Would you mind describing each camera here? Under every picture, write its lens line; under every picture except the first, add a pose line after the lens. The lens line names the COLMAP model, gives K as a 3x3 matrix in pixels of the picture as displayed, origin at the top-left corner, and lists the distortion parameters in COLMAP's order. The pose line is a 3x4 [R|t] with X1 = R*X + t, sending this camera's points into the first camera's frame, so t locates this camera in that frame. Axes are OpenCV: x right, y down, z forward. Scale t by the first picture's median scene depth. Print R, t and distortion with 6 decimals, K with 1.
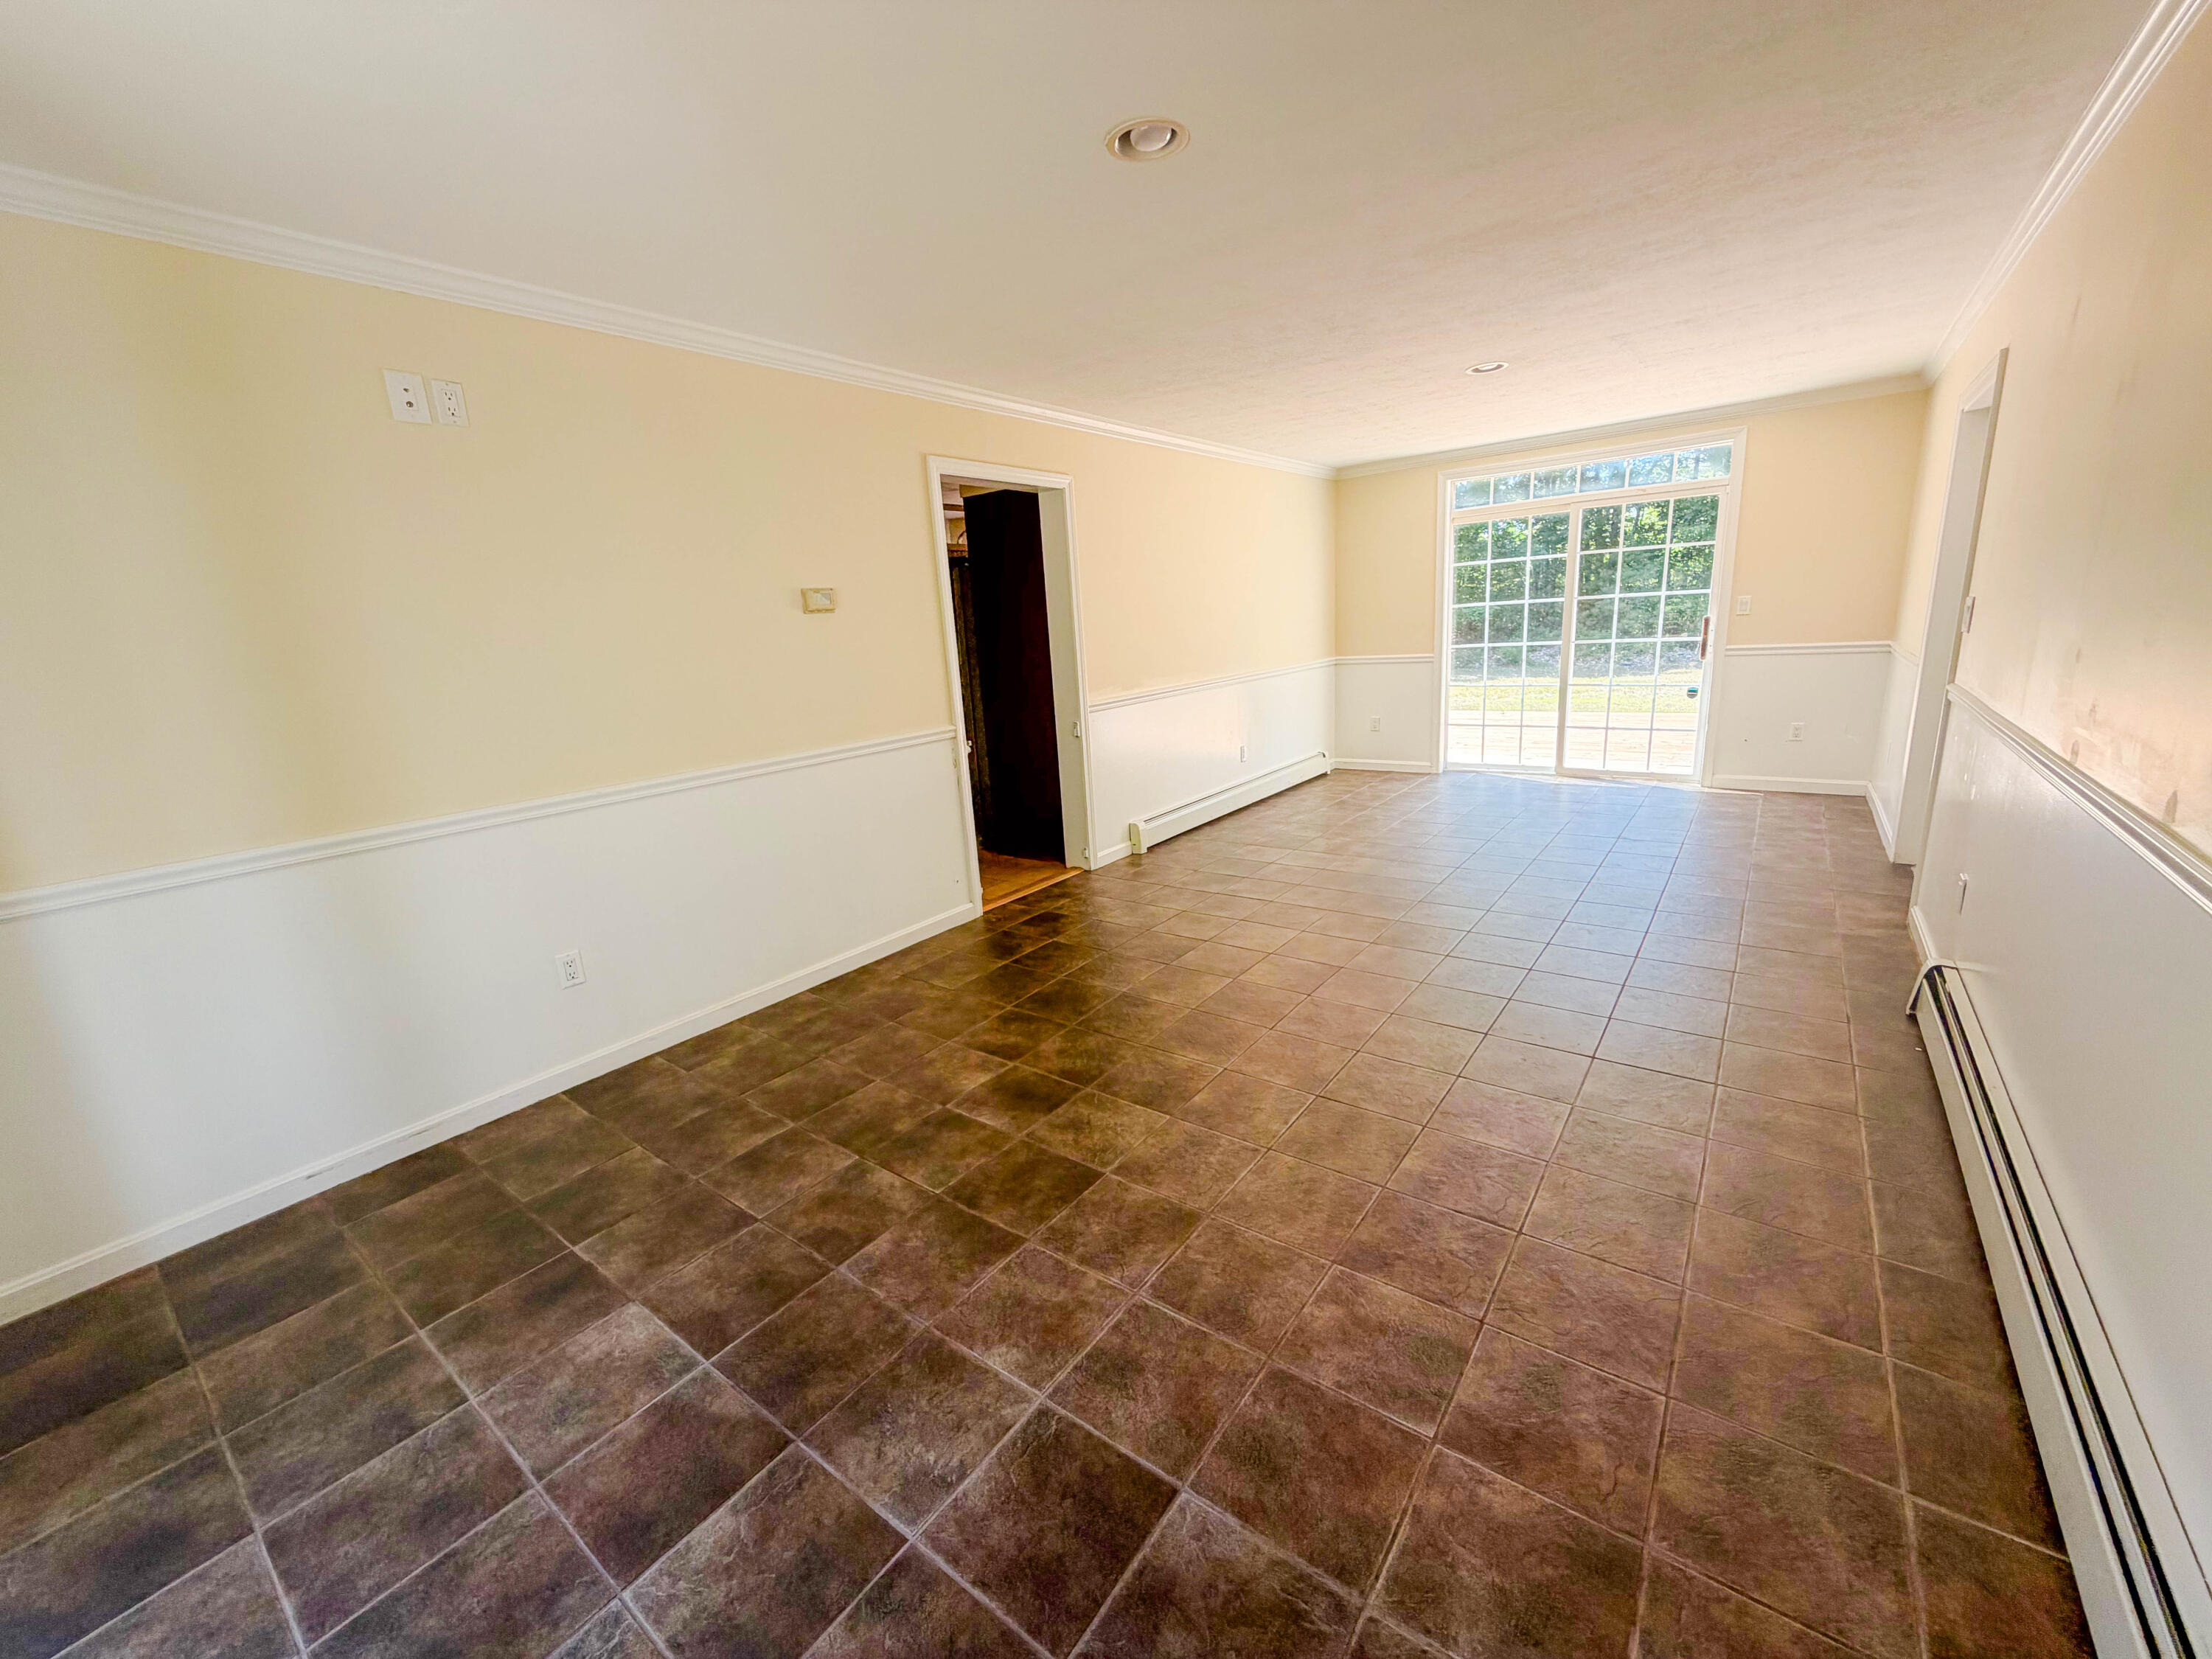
lens RADIAL K [[881.4, 0, 1106.9], [0, 881.4, 831.0], [0, 0, 1]] dist [0.000574, 0.000087]
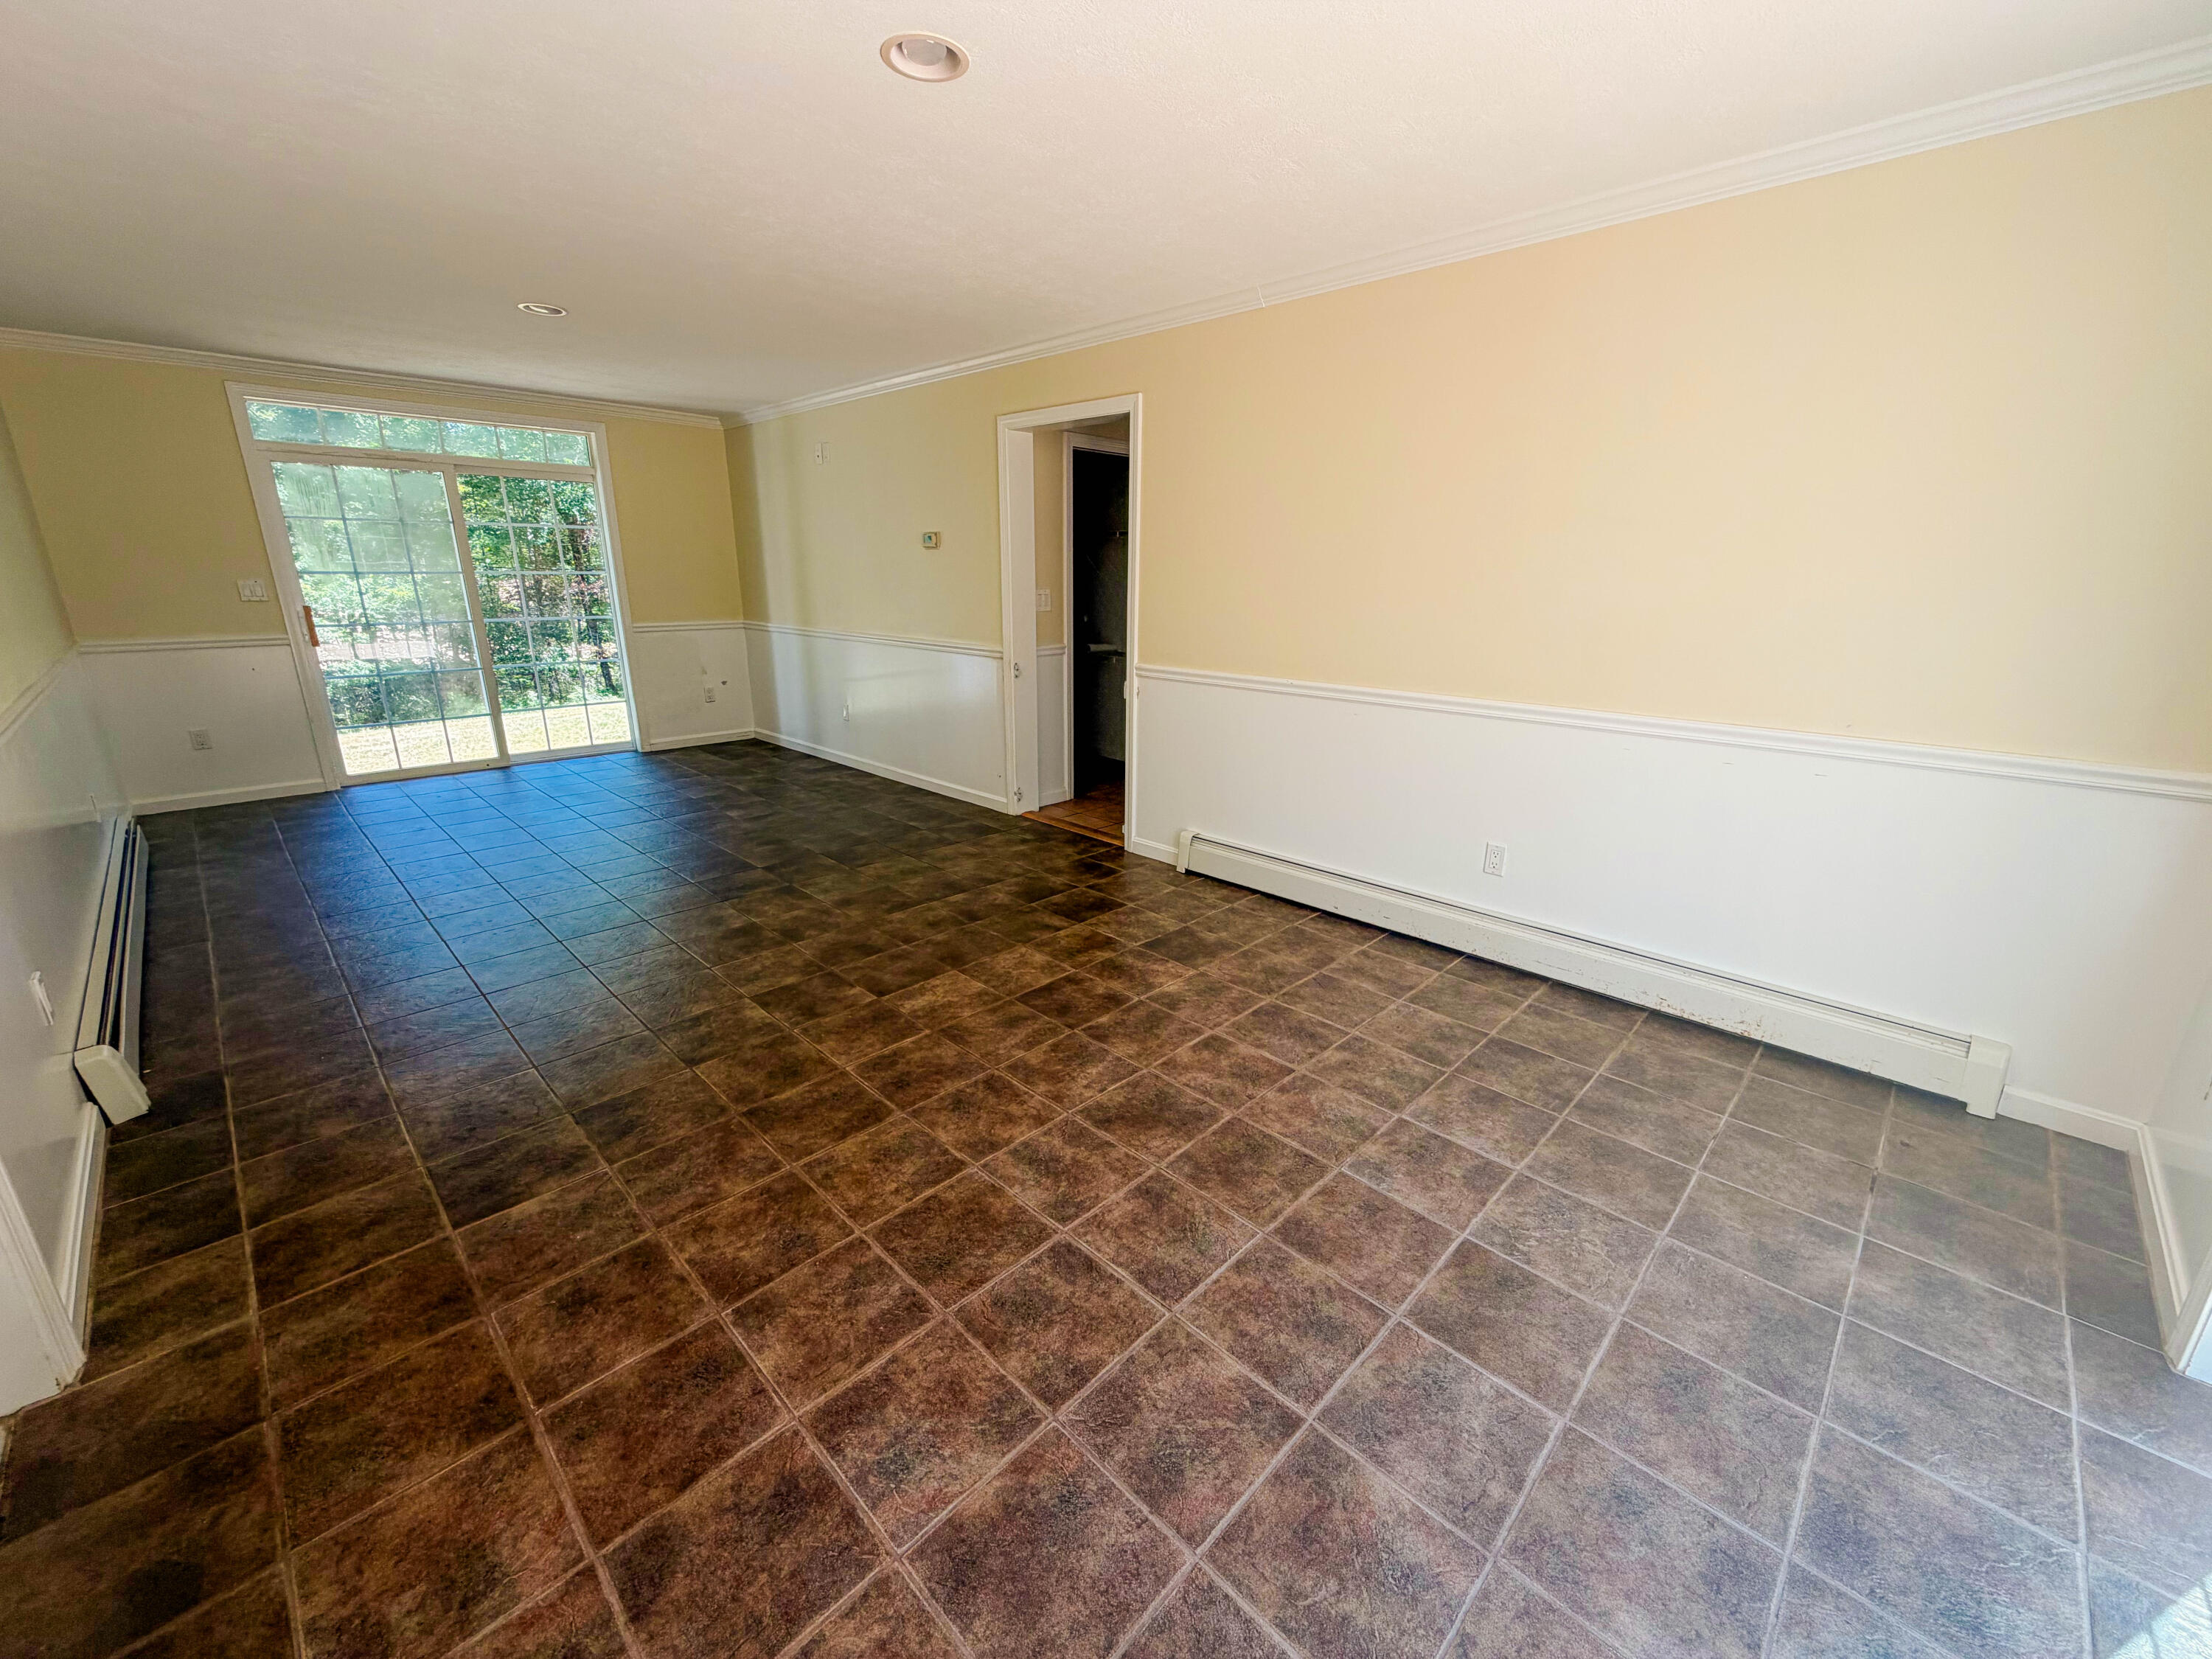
lens RADIAL K [[881.4, 0, 1105.1], [0, 881.4, 830.9], [0, 0, 1]] dist [0.000574, 0.000087]
pose [[-0.128495, 0.346336, -0.929269, 1.086120], [-0.231495, 0.900675, 0.367689, -0.397508], [0.964313, 0.262367, -0.035557, 1.347206]]
